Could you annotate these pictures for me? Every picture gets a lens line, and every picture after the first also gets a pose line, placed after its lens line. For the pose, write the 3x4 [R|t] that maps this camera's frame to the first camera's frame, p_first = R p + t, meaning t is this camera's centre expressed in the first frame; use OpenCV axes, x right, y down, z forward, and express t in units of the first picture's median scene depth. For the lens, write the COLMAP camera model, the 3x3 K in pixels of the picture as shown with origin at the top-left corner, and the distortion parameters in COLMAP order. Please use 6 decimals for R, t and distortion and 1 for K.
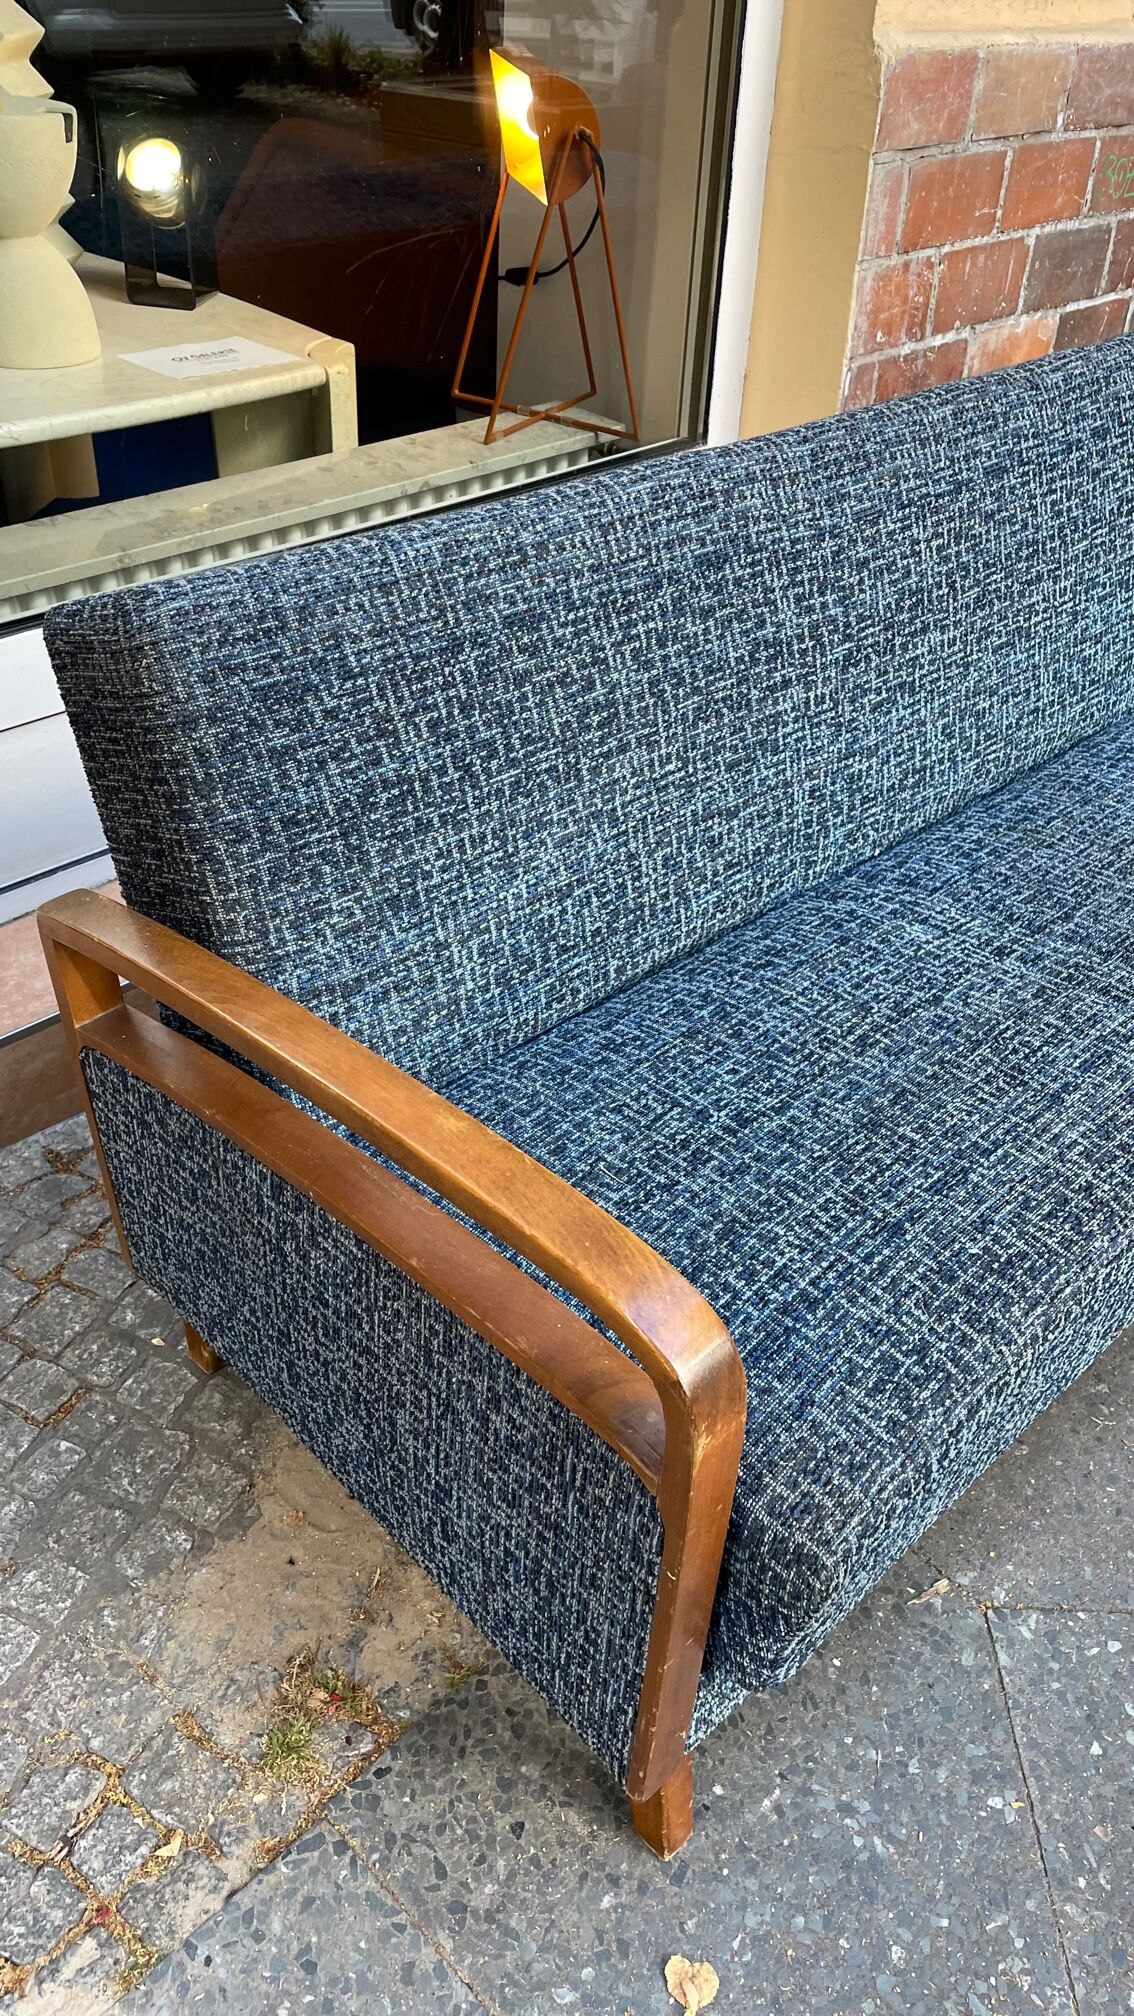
lens RADIAL K [[1525.2, 0, 586.2], [0, 1525.2, 1013.7], [0, 0, 1]] dist [0.094437, -0.131304]
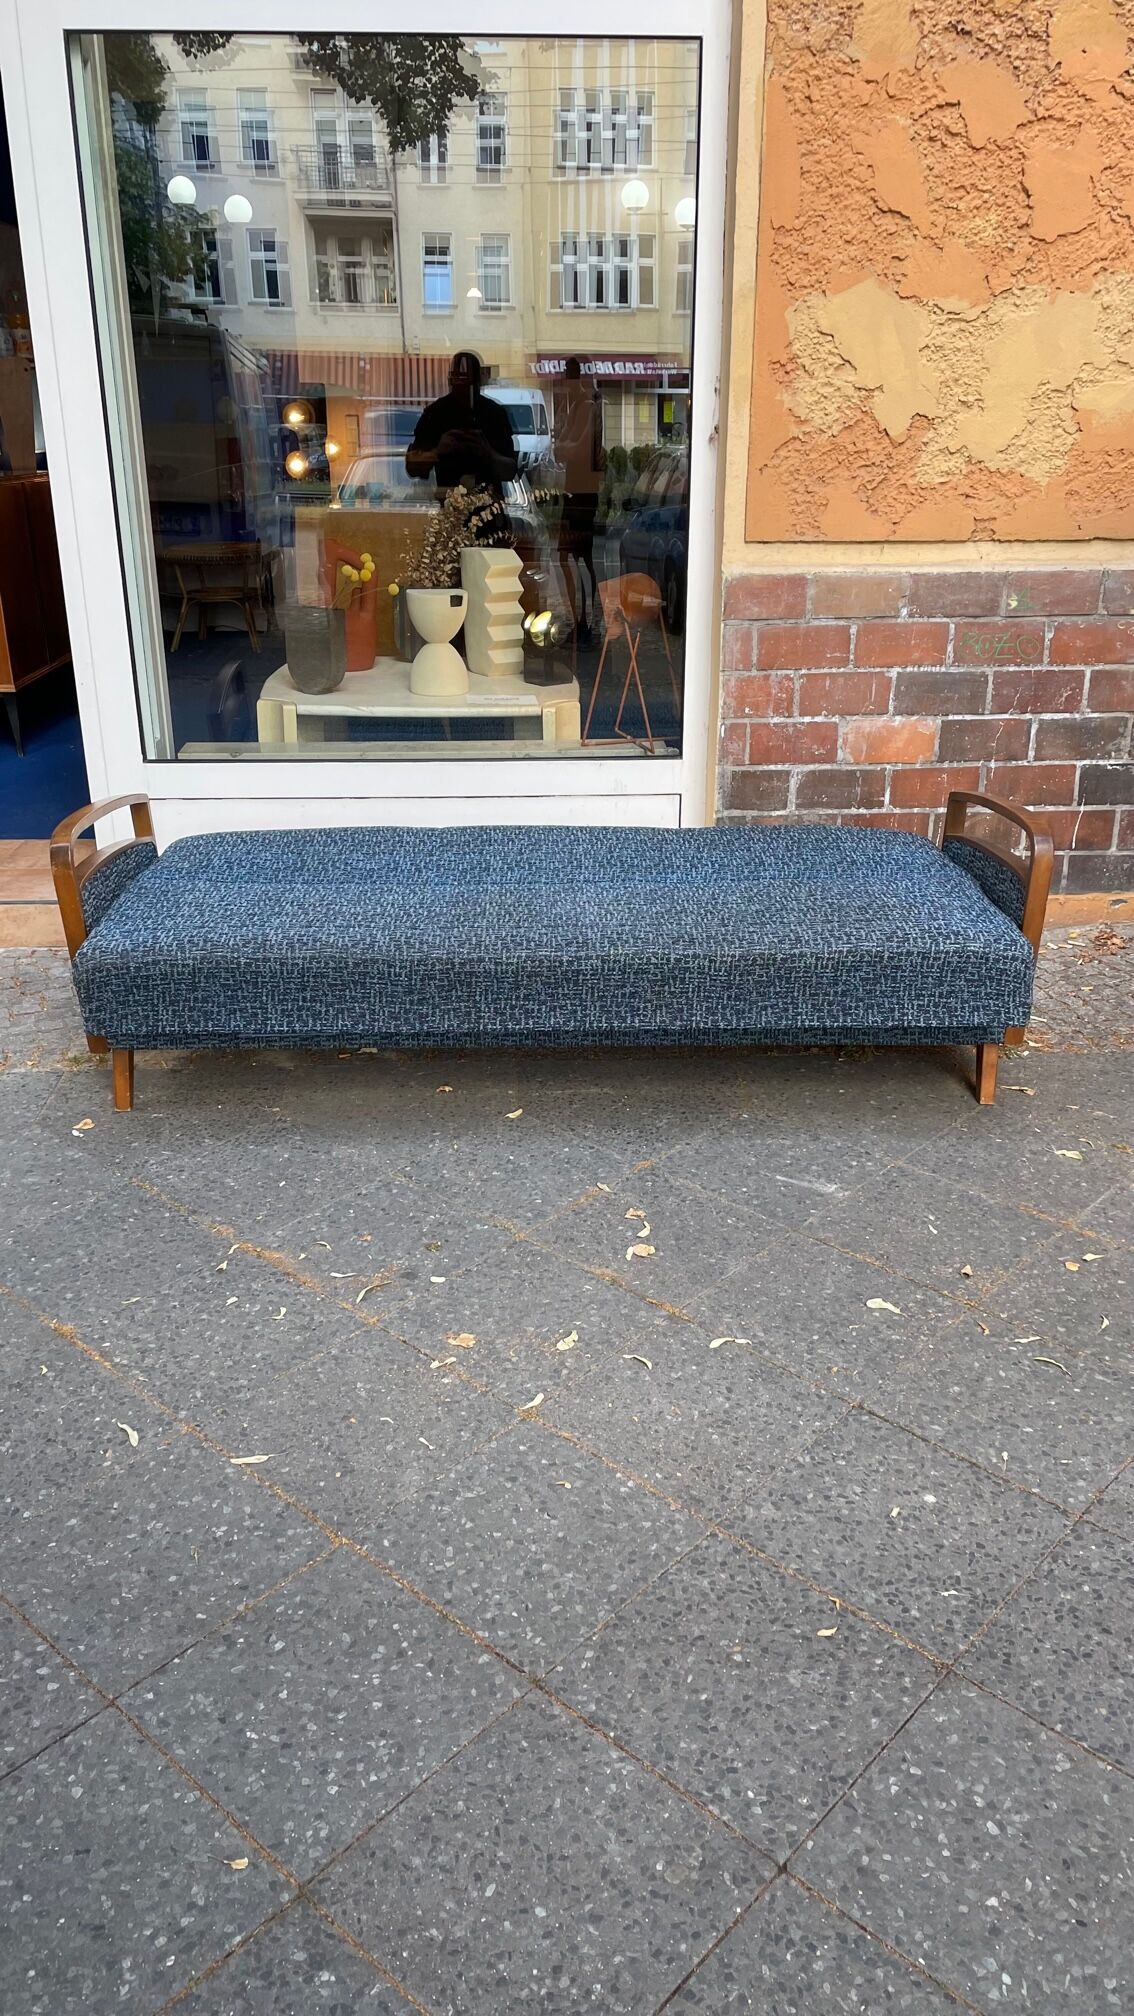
lens RADIAL K [[1518.7, 0, 556.6], [0, 1518.7, 1026.4], [0, 0, 1]] dist [0.090195, -0.119323]
pose [[0.720589, 0.205454, -0.662224, 2.311939], [-0.379021, 0.916480, -0.128089, 0.416471], [0.580599, 0.343296, 0.738277, -0.644432]]
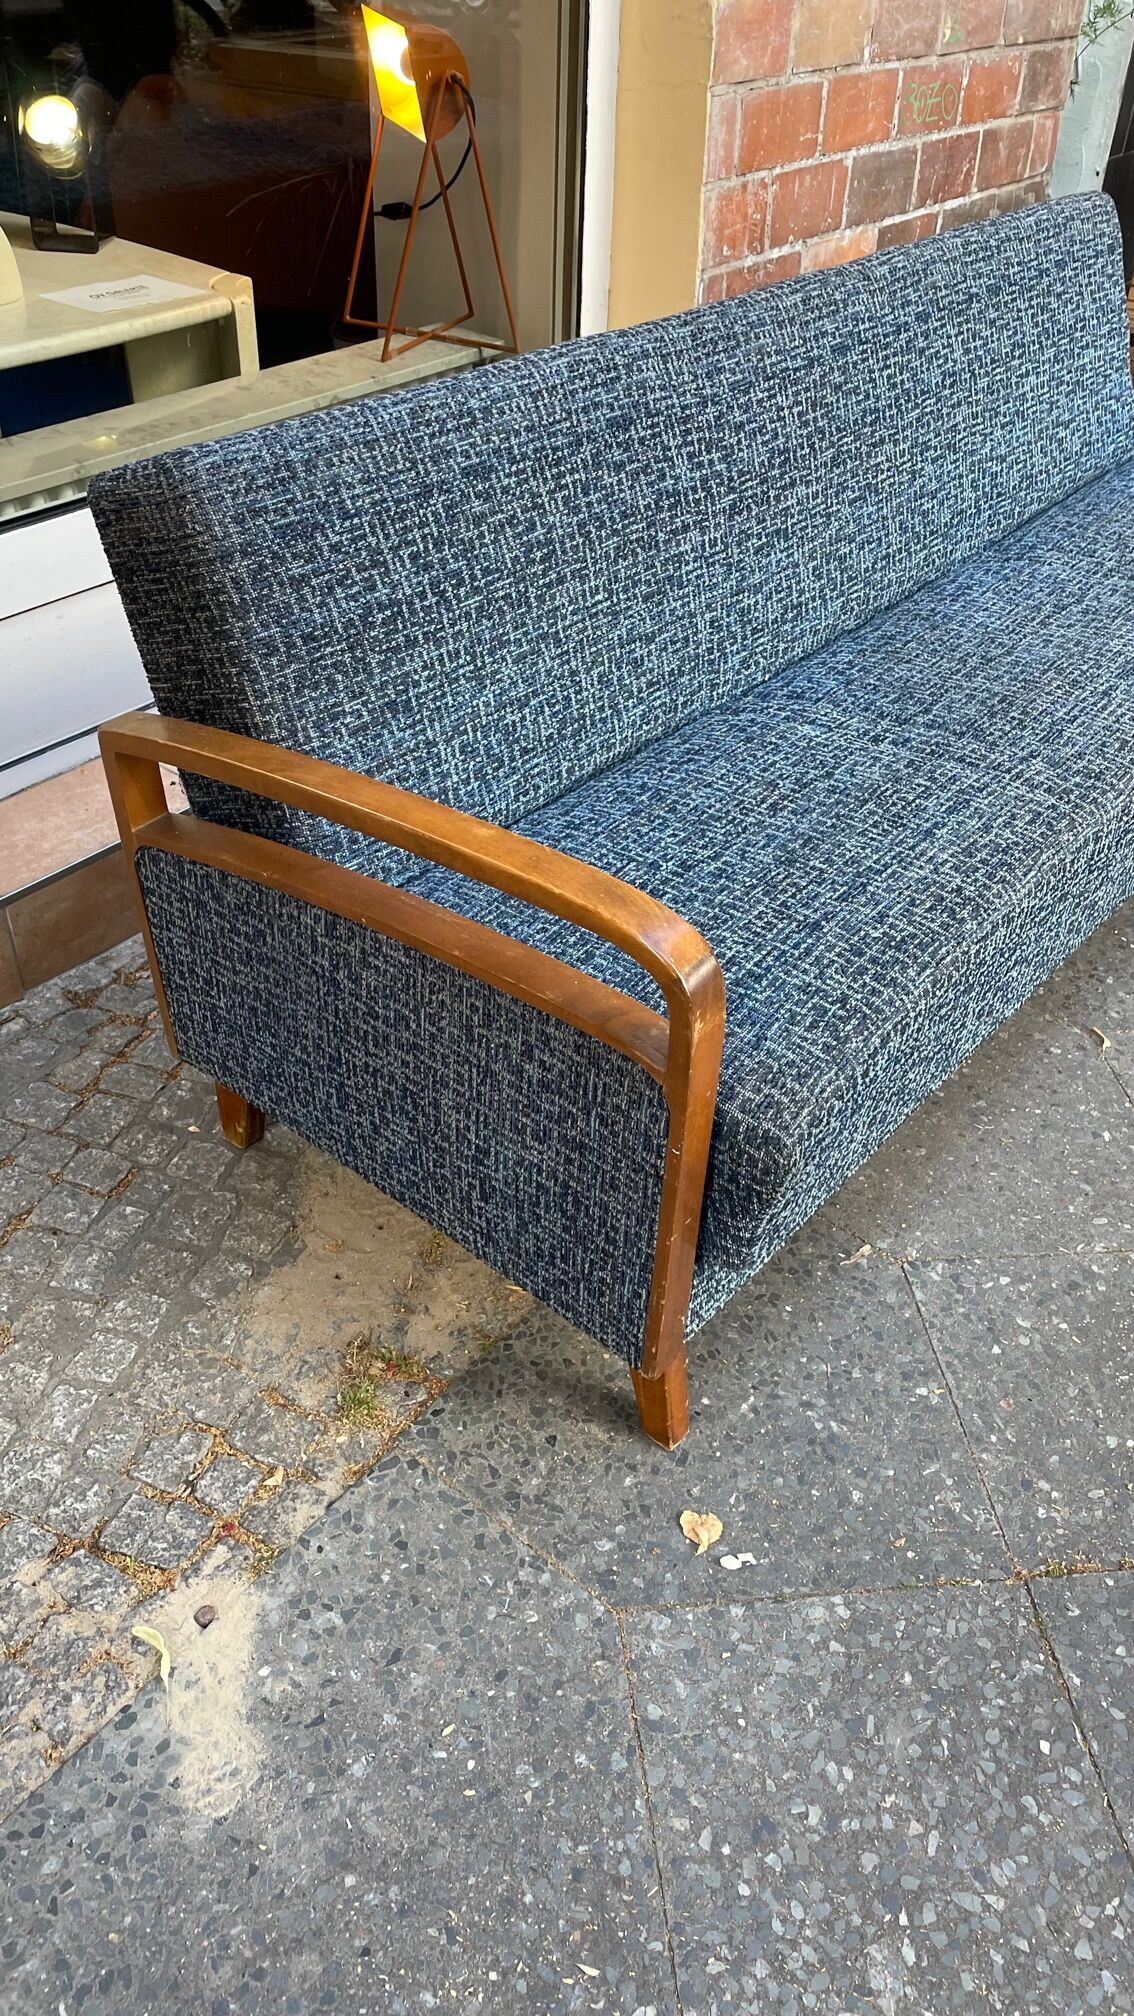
lens RADIAL K [[1525.1, 0, 589.1], [0, 1525.1, 990.6], [0, 0, 1]] dist [0.096267, -0.136342]
pose [[0.993391, -0.078885, 0.083373, -0.082193], [0.077874, 0.996845, 0.015322, 0.135505], [-0.084318, -0.008728, 0.996401, -0.219372]]
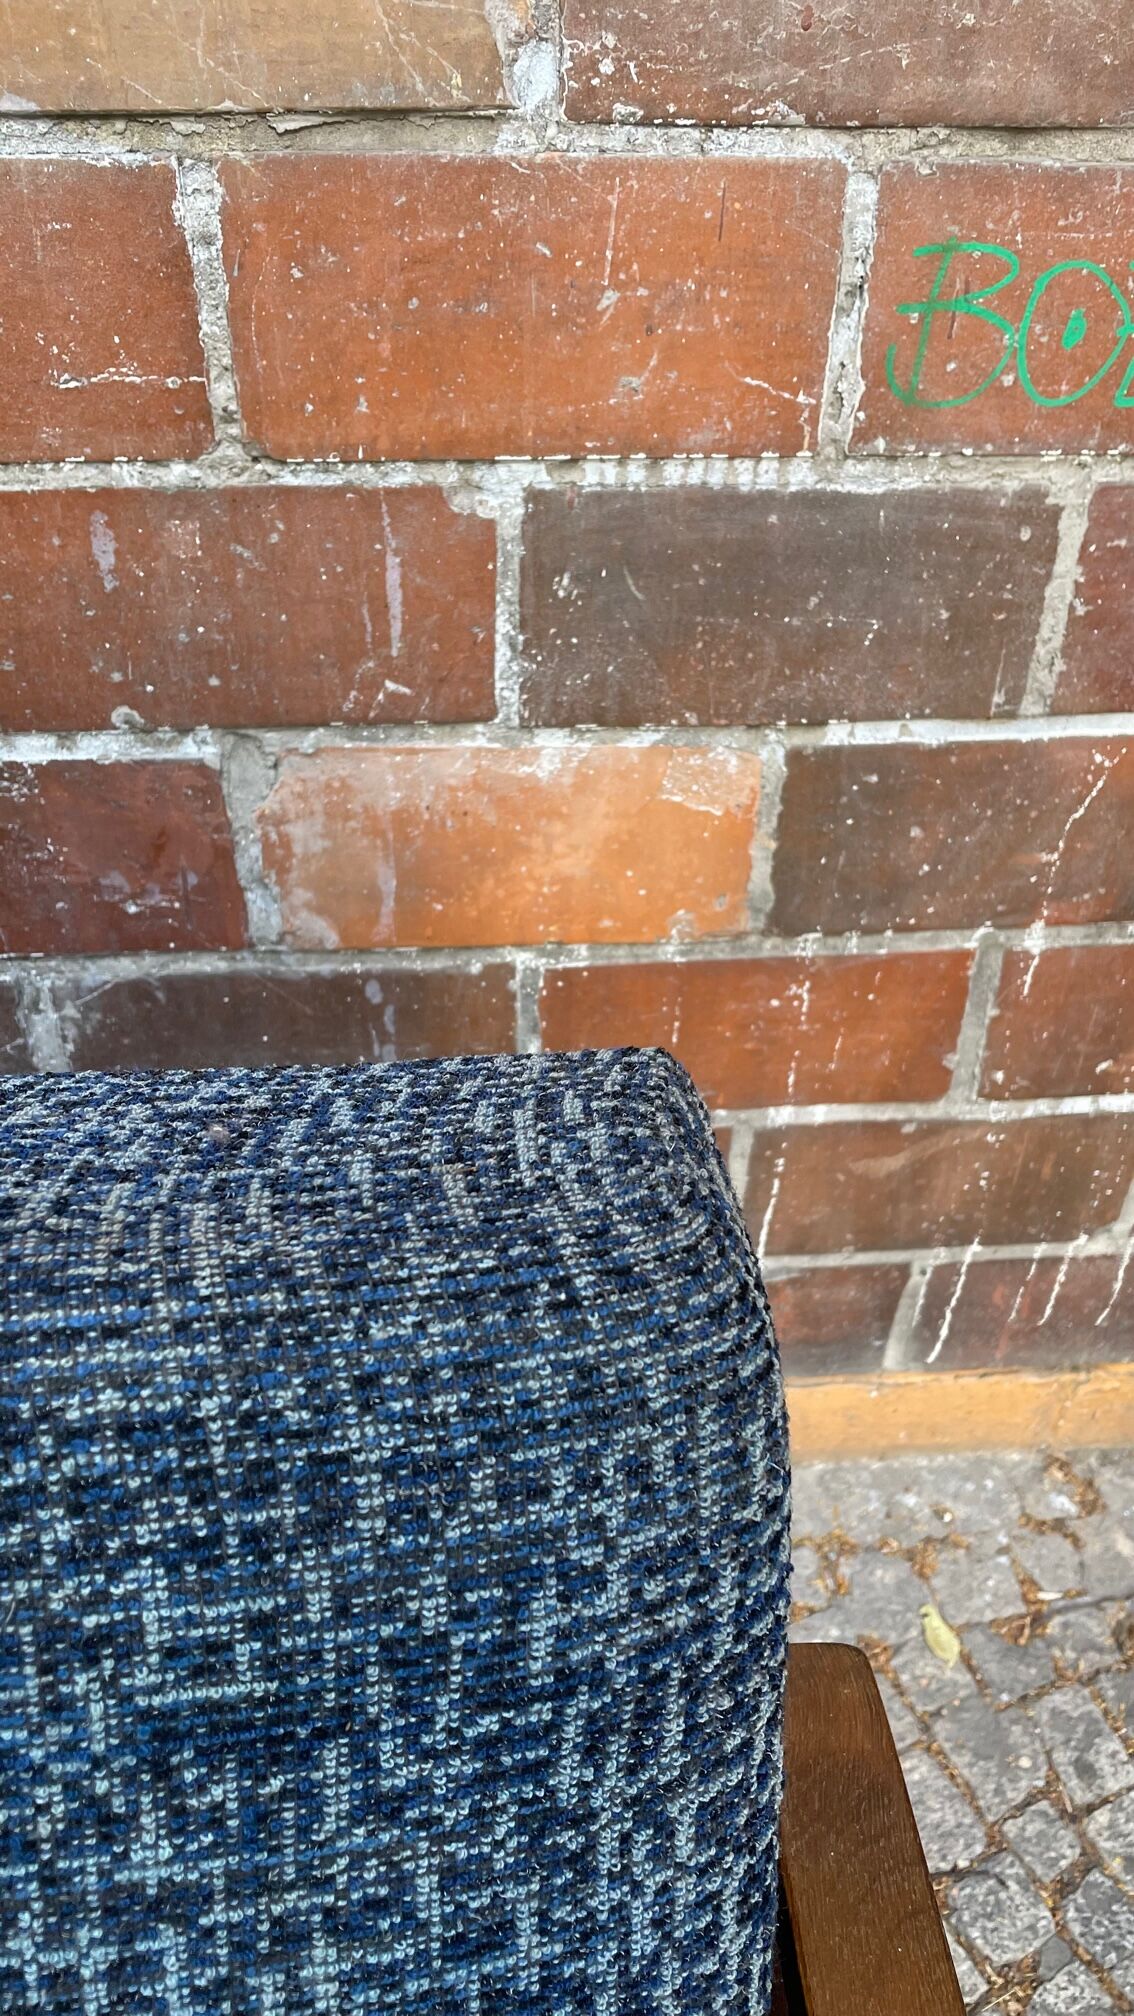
lens RADIAL K [[1534.8, 0, 593.4], [0, 1534.8, 1017.8], [0, 0, 1]] dist [0.065372, -0.095803]
pose [[0.753937, 0.379671, -0.536124, 0.920692], [-0.376695, 0.918442, 0.120685, -0.852731], [0.538219, 0.110966, 0.835468, 1.473333]]
